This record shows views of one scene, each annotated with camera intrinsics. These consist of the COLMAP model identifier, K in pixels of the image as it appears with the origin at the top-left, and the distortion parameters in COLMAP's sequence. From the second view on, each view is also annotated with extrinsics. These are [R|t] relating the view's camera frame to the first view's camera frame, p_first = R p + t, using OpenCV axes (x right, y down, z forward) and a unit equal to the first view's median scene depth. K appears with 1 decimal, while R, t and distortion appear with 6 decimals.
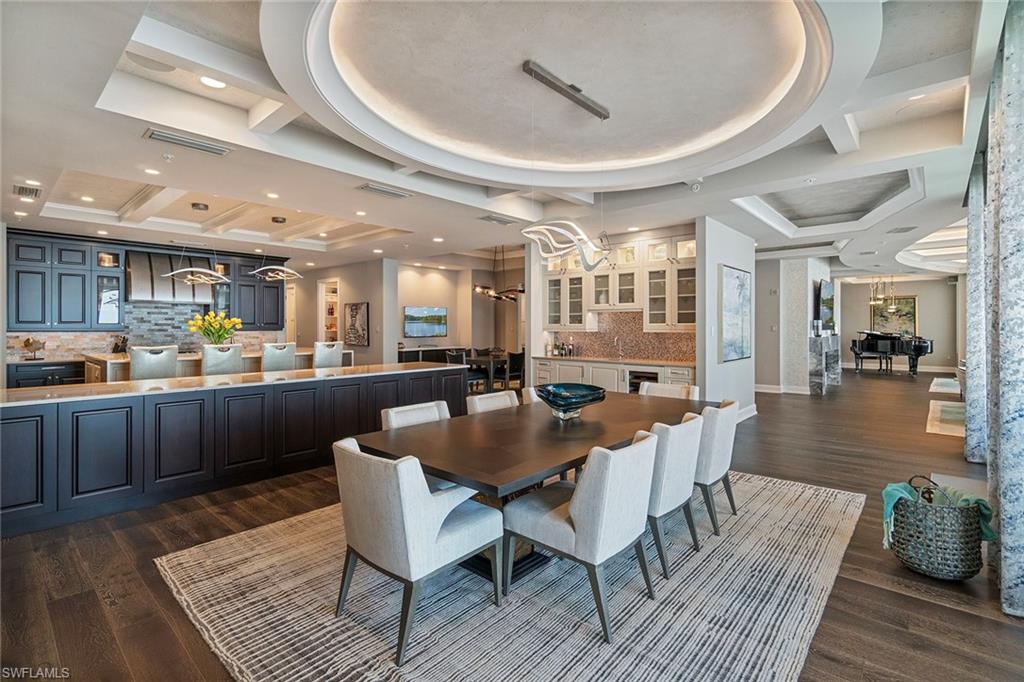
lens RADIAL K [[461.2, 0, 504.2], [0, 461.2, 326.8], [0, 0, 1]] dist [-0.003034, 0.000704]
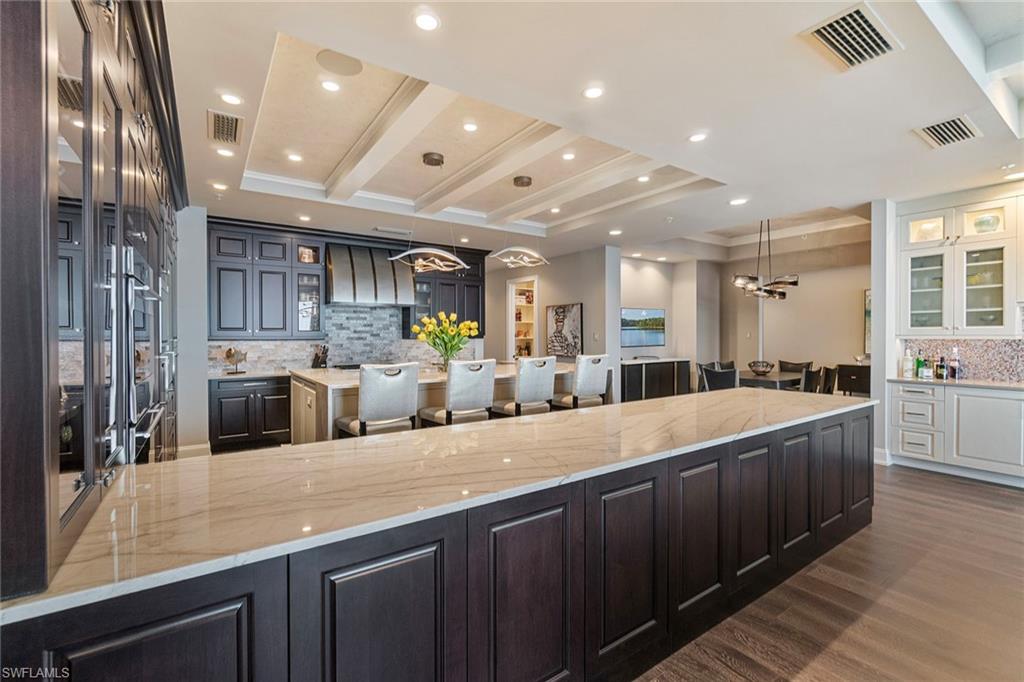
lens RADIAL K [[433.5, 0, 510.4], [0, 433.5, 337.4], [0, 0, 1]] dist [-0.004200, 0.000097]
pose [[0.972975, -0.002647, -0.230895, -0.310240], [0.004114, 0.999974, 0.005869, 0.001999], [0.230873, -0.006661, 0.972961, 0.306485]]
